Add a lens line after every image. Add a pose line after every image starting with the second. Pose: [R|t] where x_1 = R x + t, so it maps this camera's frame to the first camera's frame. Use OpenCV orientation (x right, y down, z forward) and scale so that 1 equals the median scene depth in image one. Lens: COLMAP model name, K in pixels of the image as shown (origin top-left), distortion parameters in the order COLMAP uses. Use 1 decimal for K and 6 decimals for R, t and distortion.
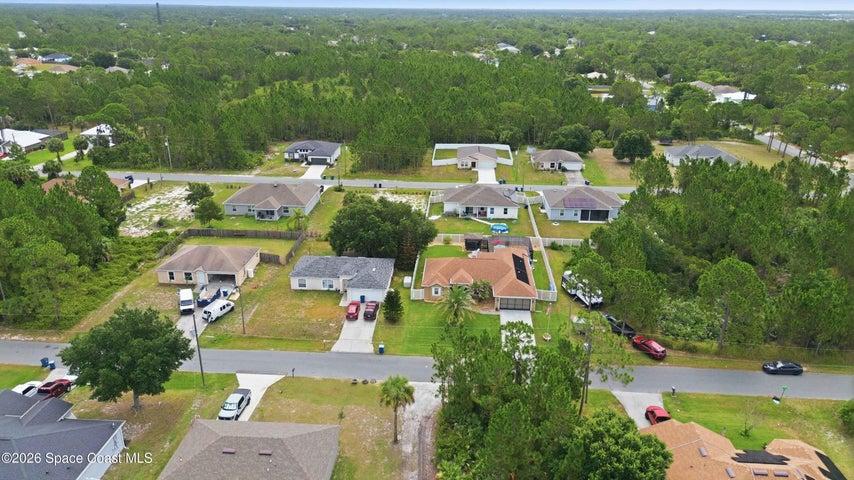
lens RADIAL K [[604.7, 0, 427.0], [0, 604.7, 240.0], [0, 0, 1]] dist [0.082446, -0.108956]
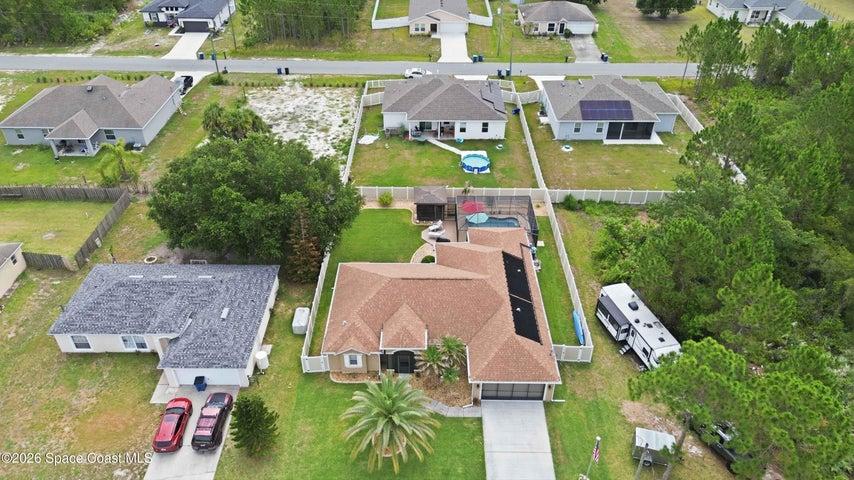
lens RADIAL K [[604.7, 0, 427.0], [0, 604.7, 240.0], [0, 0, 1]] dist [0.082446, -0.108956]
pose [[0.998324, -0.035644, 0.045595, 0.040435], [0.022642, 0.965584, 0.259102, -0.097158], [-0.053261, -0.257636, 0.964773, 0.390160]]
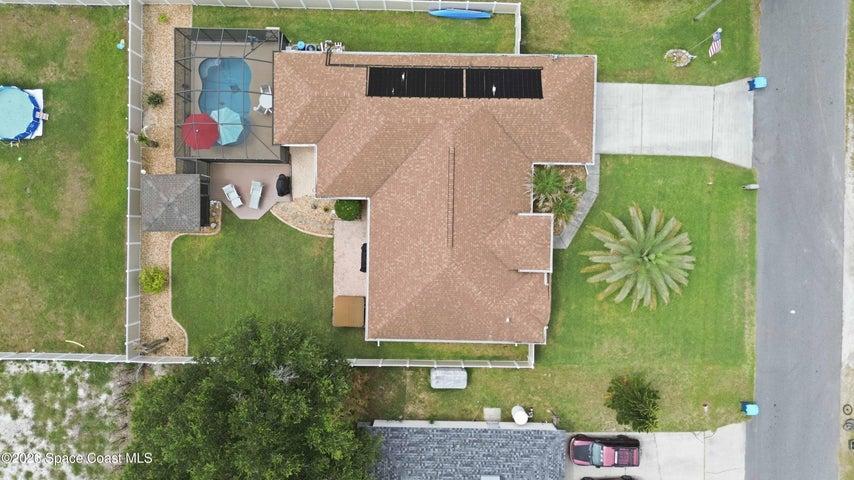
lens RADIAL K [[604.7, 0, 427.0], [0, 604.7, 240.0], [0, 0, 1]] dist [0.082446, -0.108956]
pose [[-0.043810, -0.998775, -0.023000, 0.050638], [0.359545, -0.037242, 0.932384, -0.226457], [-0.932099, 0.032578, 0.360736, 0.657838]]
